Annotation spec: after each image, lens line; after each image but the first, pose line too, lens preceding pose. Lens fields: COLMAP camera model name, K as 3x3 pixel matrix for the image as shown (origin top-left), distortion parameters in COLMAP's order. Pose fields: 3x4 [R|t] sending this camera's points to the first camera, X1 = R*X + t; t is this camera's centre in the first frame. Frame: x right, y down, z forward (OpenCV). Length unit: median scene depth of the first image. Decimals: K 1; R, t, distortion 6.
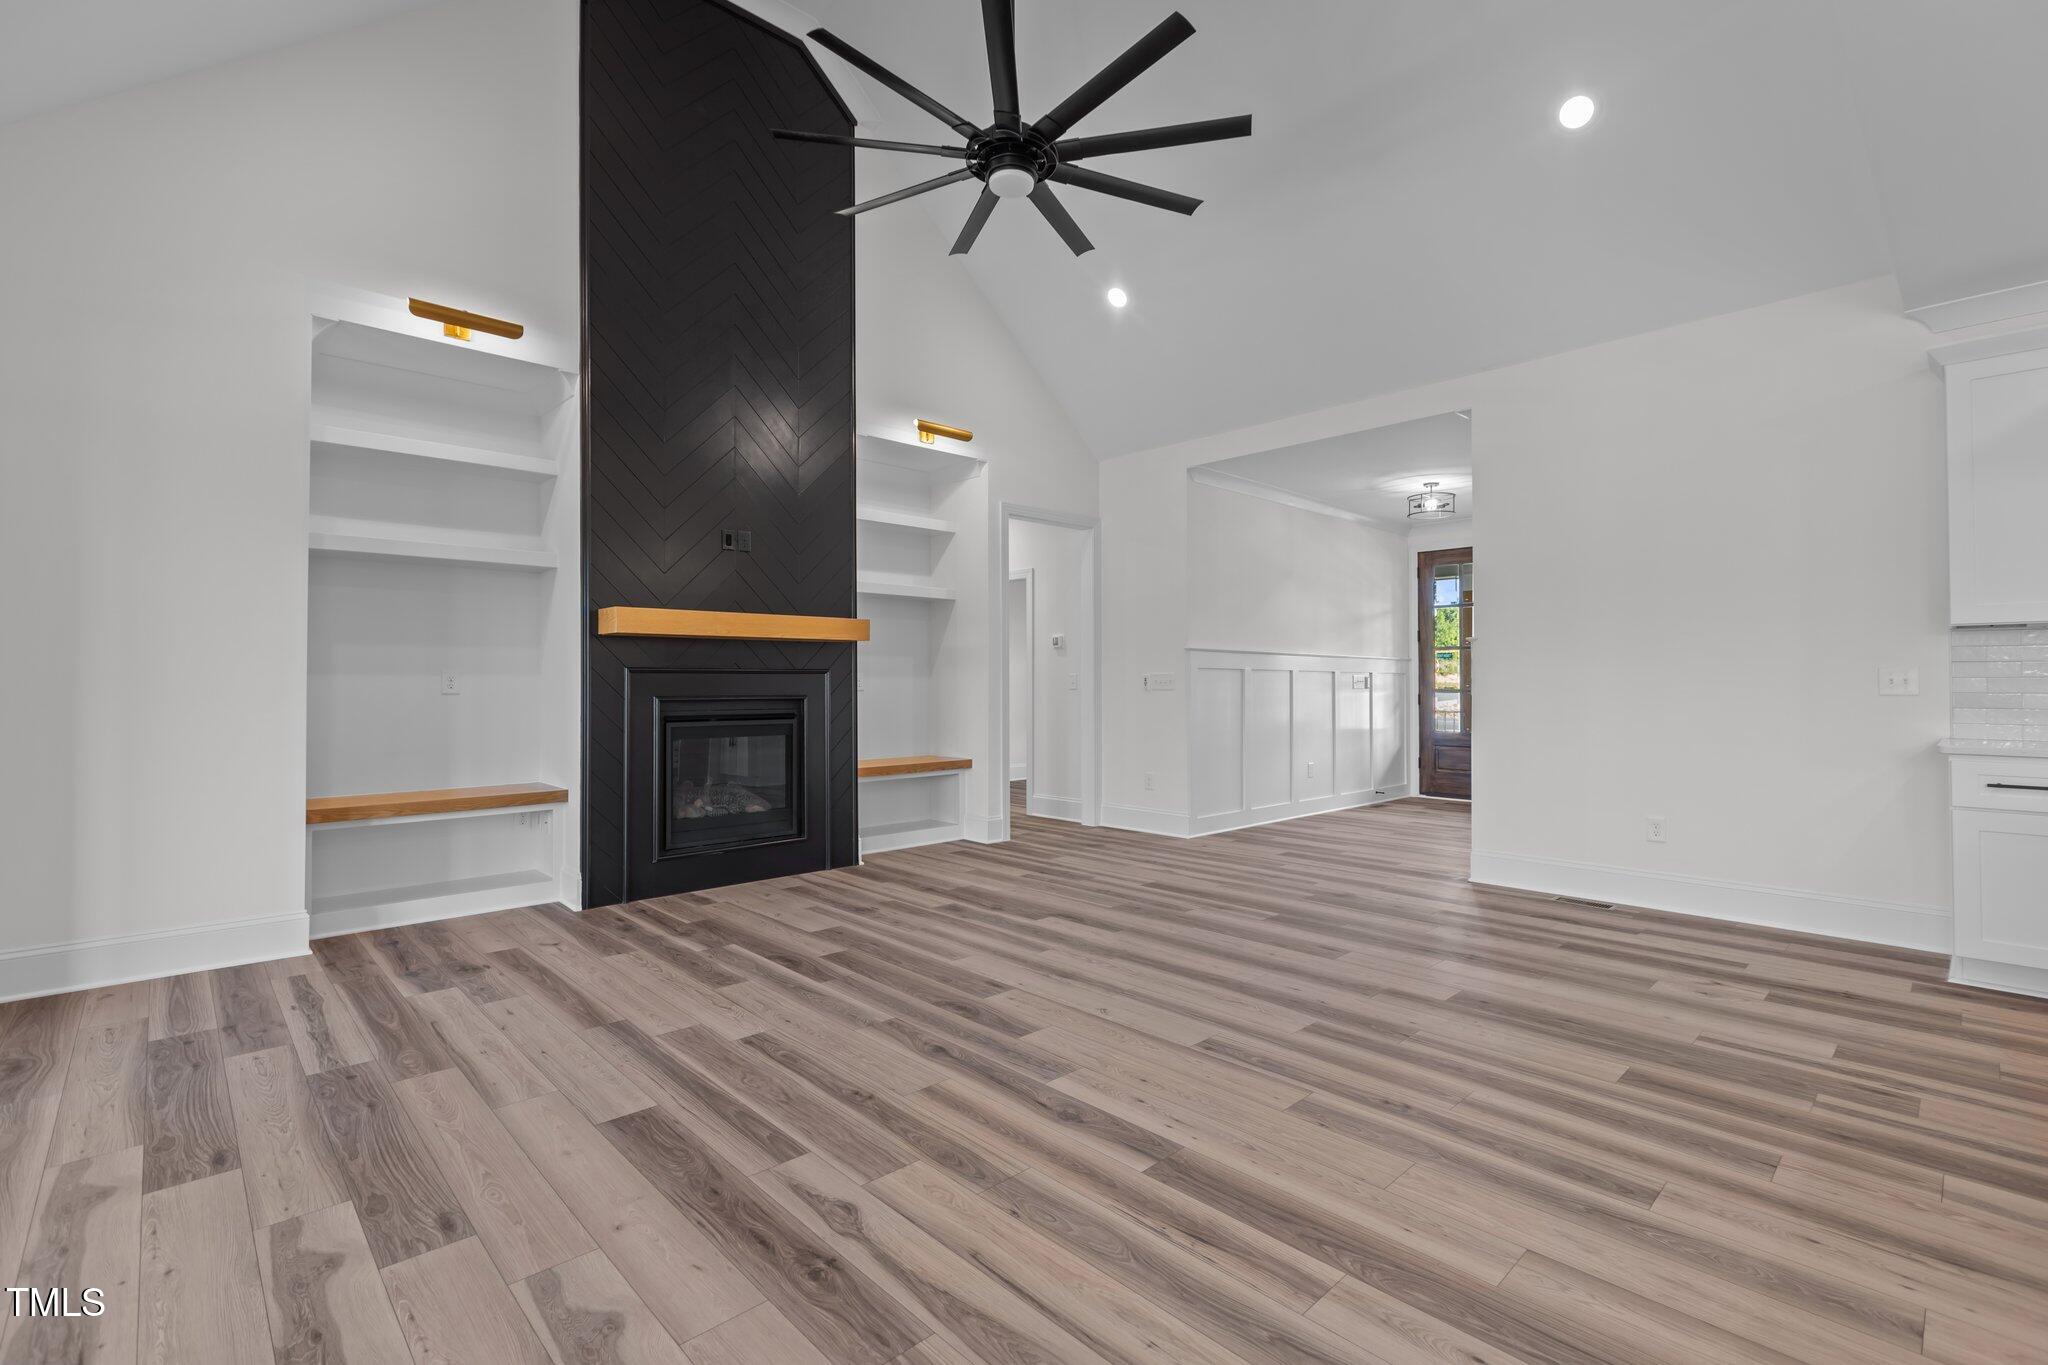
lens RADIAL K [[910.5, 0, 1024.7], [0, 910.5, 675.6], [0, 0, 1]] dist [0.000130, -0.000648]
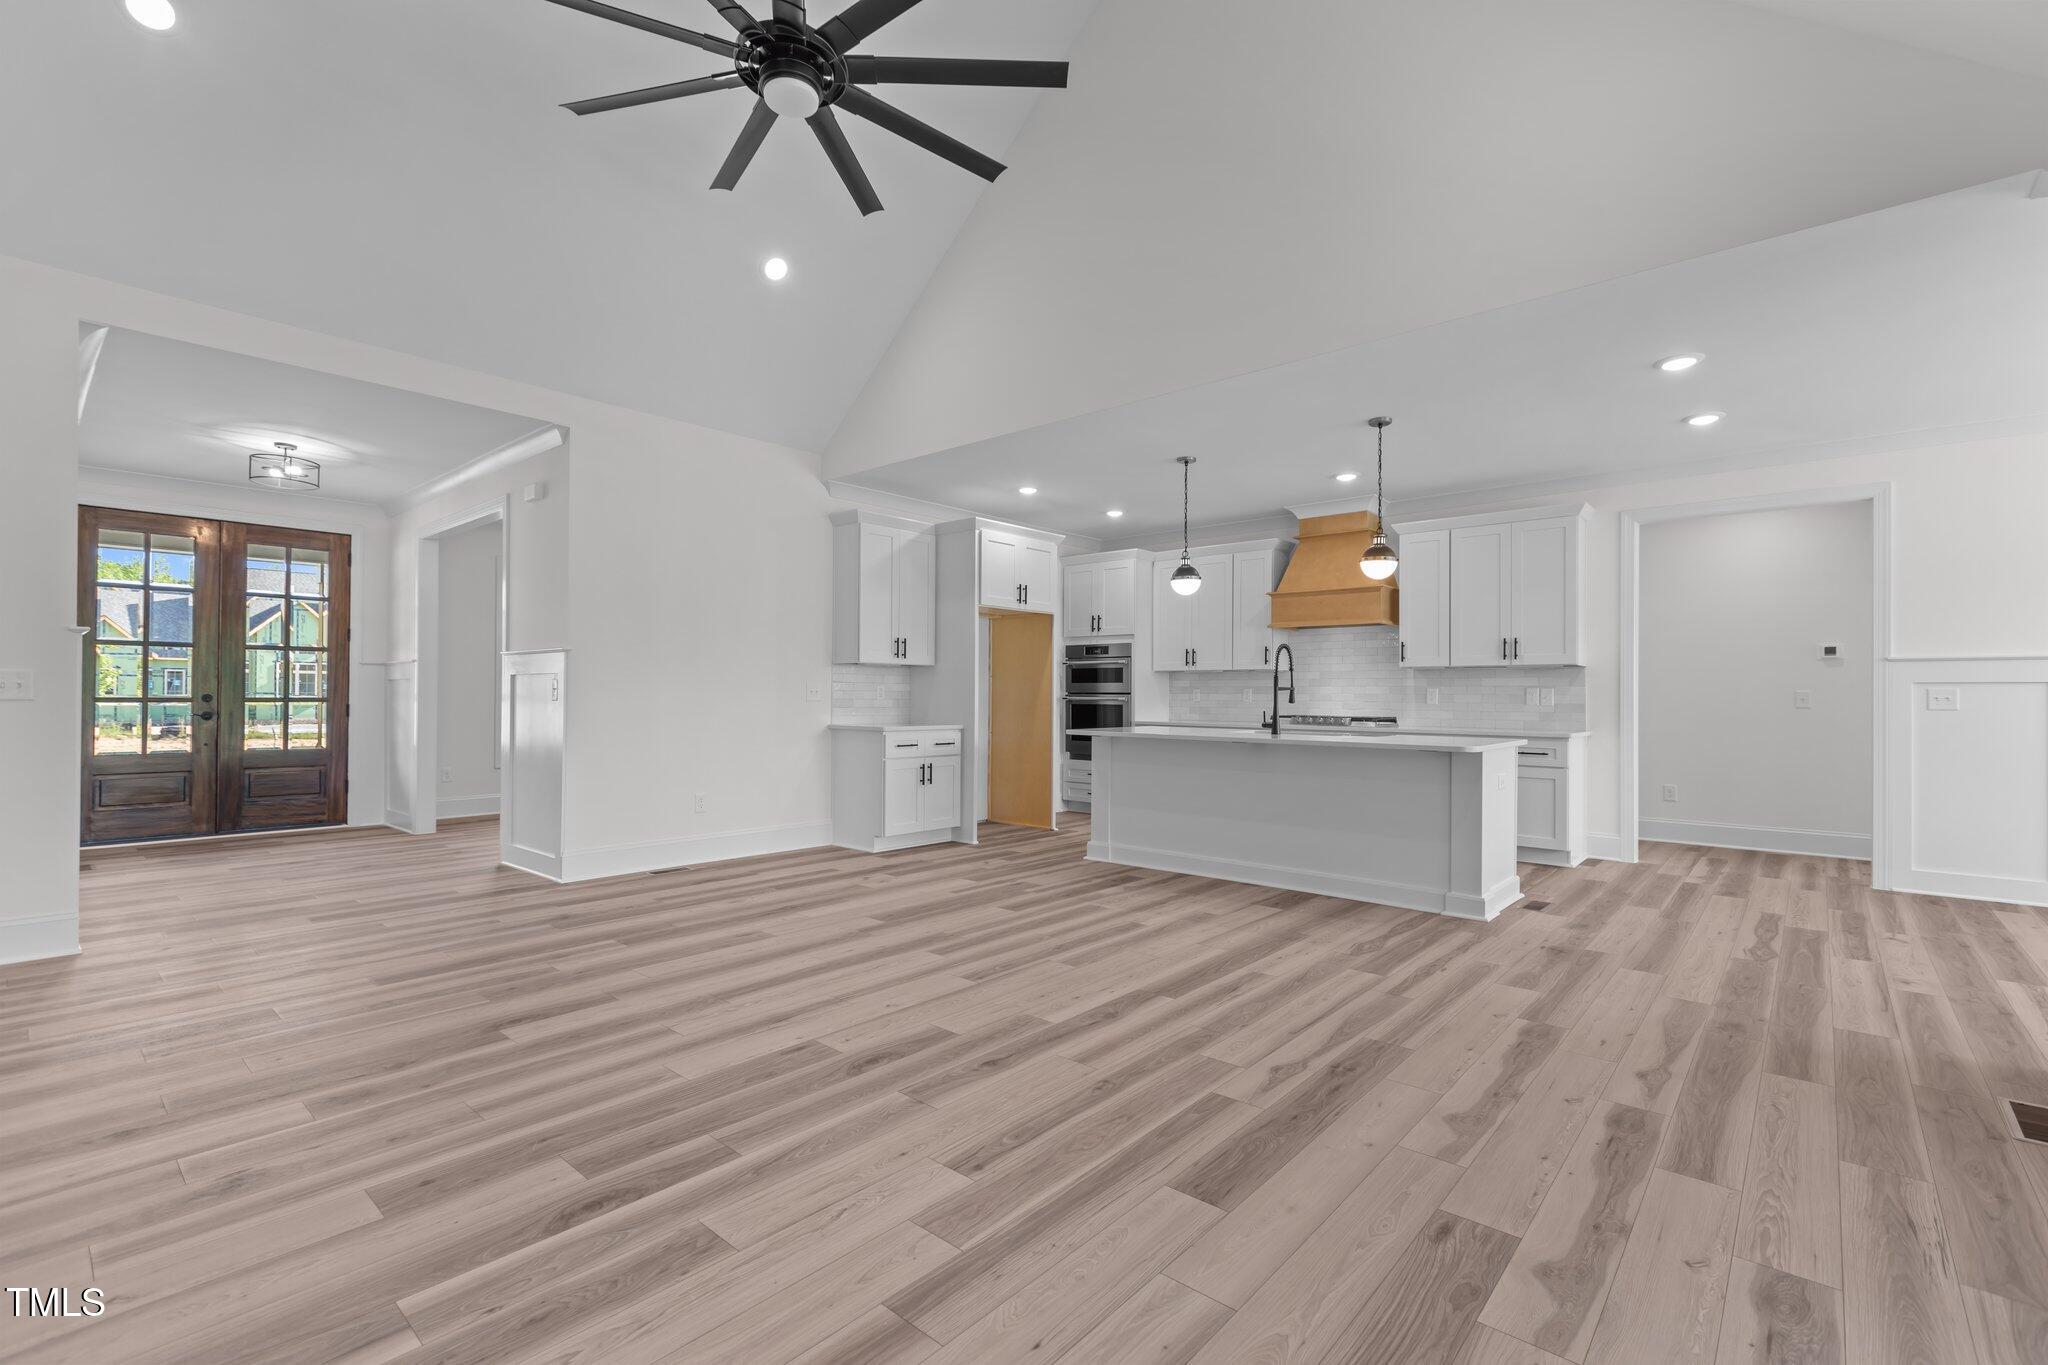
lens RADIAL K [[910.5, 0, 1023.8], [0, 910.5, 686.6], [0, 0, 1]] dist [0.000130, -0.000648]
pose [[-0.089386, 0.010505, 0.995942, -0.662228], [-0.014805, 0.999820, -0.011875, 0.007989], [-0.995887, -0.015806, -0.089214, 0.645481]]
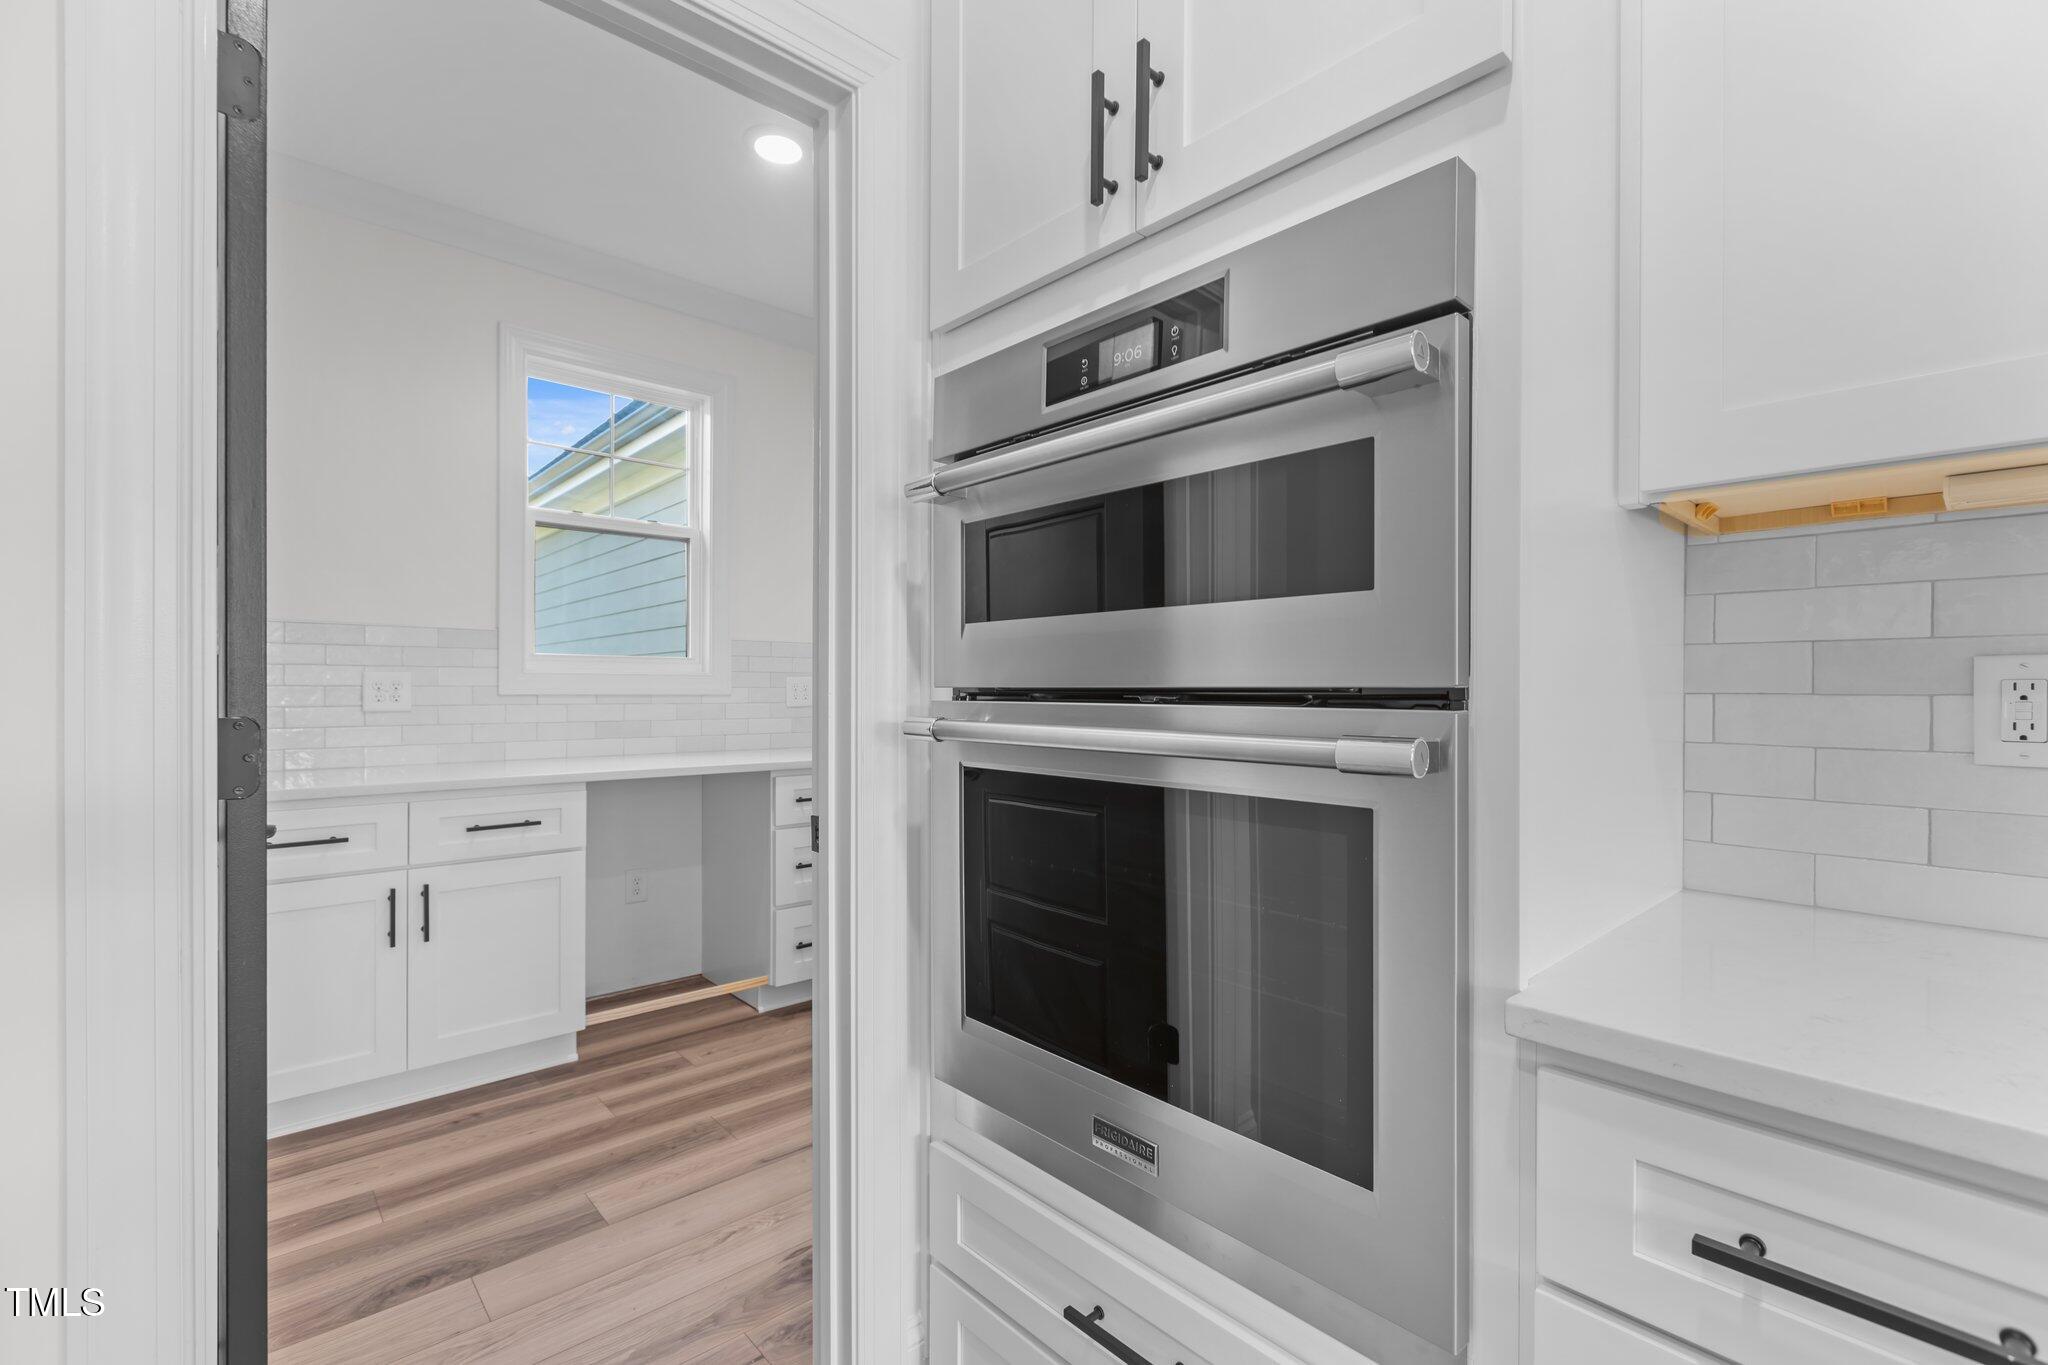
lens RADIAL K [[910.5, 0, 1032.5], [0, 910.5, 697.4], [0, 0, 1]] dist [0.000130, -0.000648]
pose [[0.024188, 0.003355, 0.999702, 0.941615], [-0.019764, 0.999801, -0.002877, -0.000448], [-0.999512, -0.019688, 0.024249, 0.350396]]
